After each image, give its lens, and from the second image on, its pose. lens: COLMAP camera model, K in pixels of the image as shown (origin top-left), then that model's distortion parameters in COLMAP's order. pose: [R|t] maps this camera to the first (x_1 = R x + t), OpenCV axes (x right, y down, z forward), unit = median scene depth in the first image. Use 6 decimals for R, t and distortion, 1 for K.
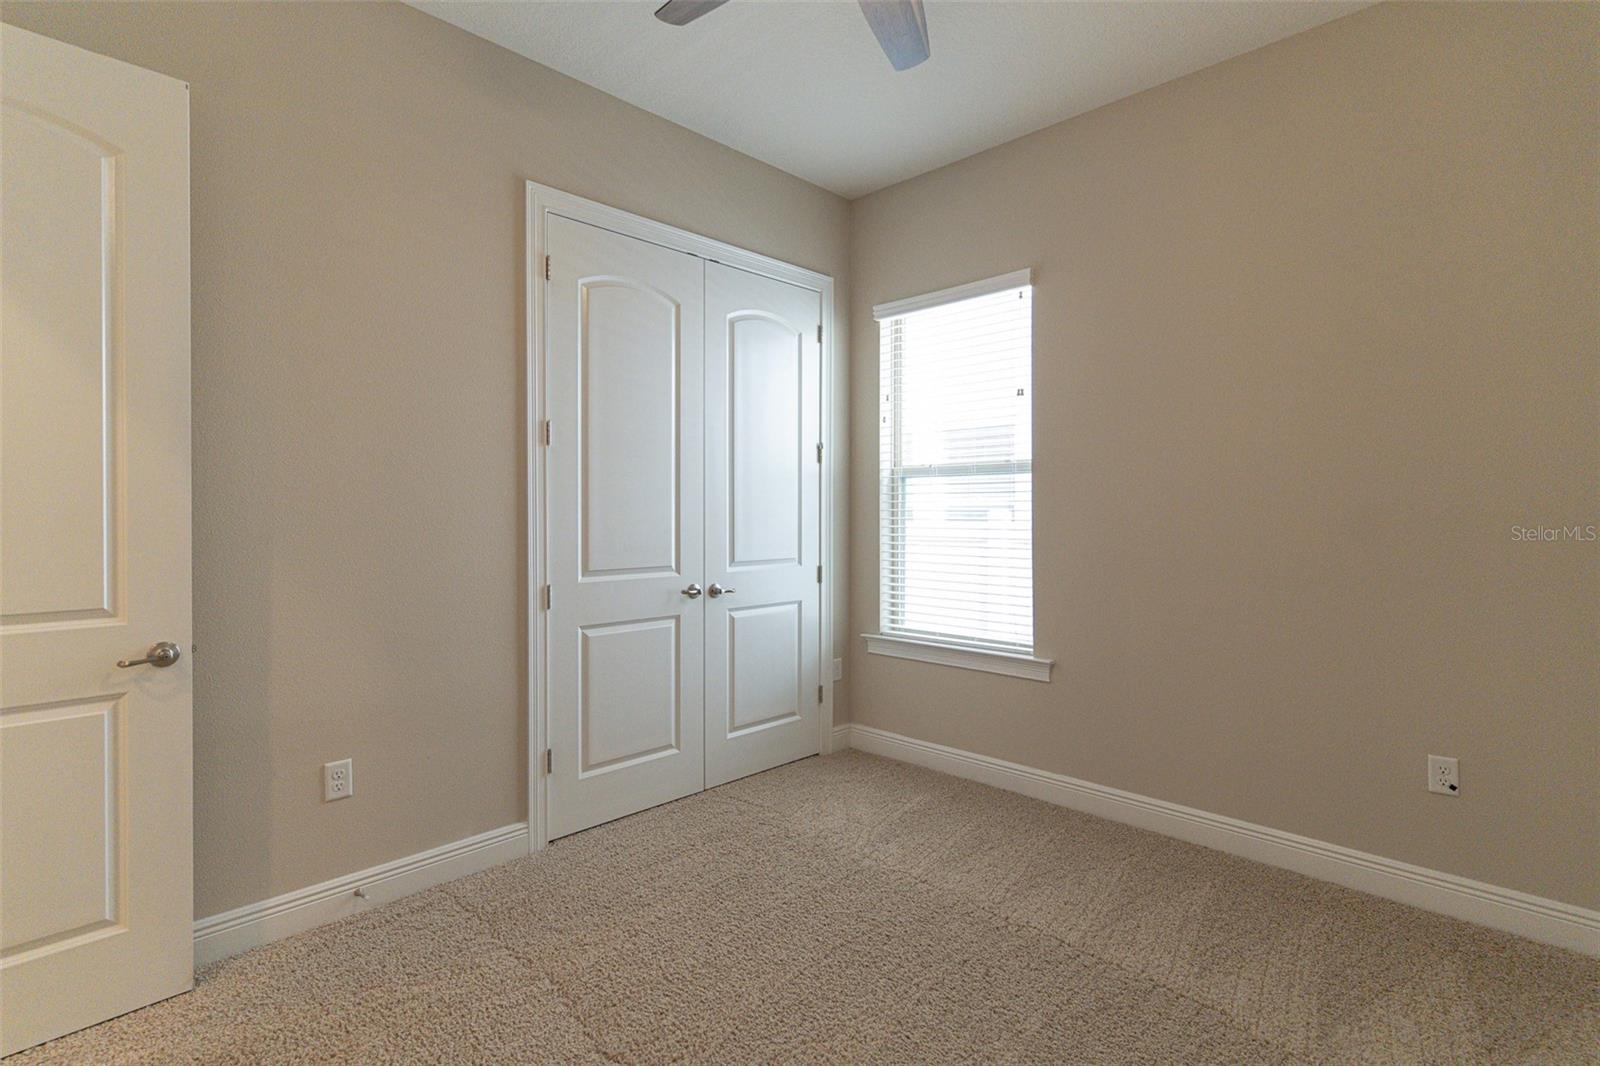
lens RADIAL K [[773.1, 0, 805.5], [0, 773.1, 524.4], [0, 0, 1]] dist [-0.000112, 0.002118]
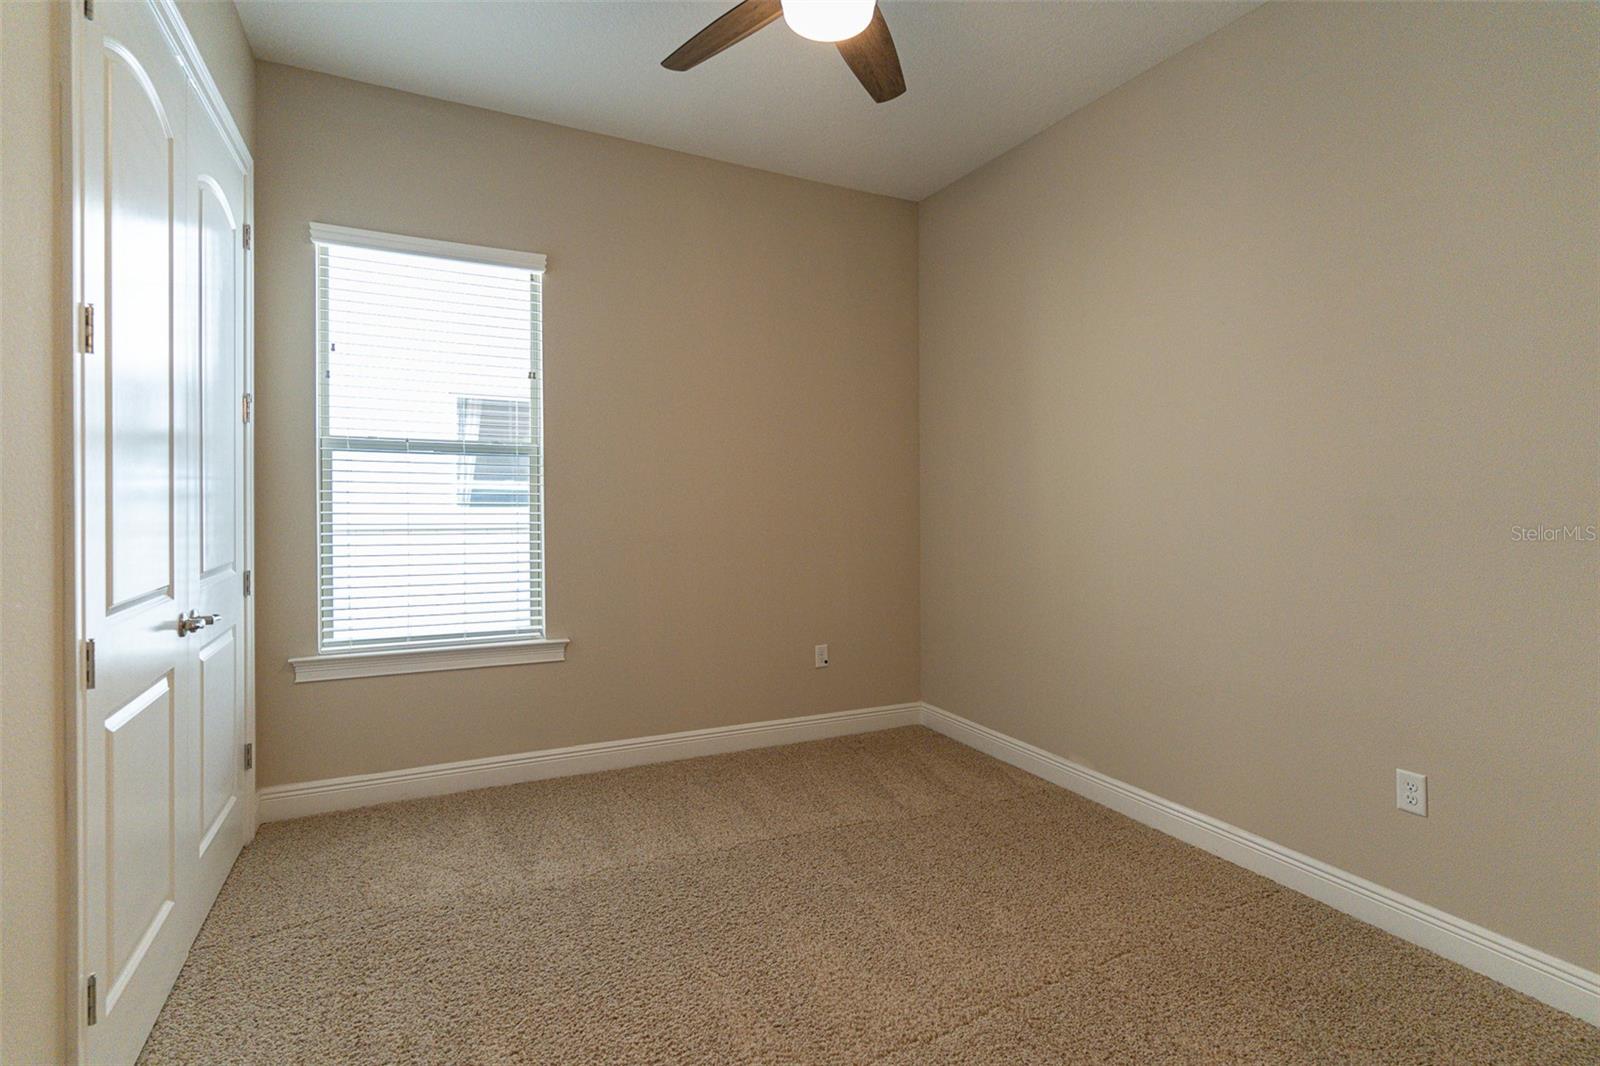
lens RADIAL K [[773.1, 0, 817.3], [0, 773.1, 496.2], [0, 0, 1]] dist [-0.000112, 0.002118]
pose [[0.314599, 0.006749, 0.949201, -0.544042], [0.004092, 0.999956, -0.008466, -0.006187], [-0.949216, 0.006548, 0.314557, 0.337305]]
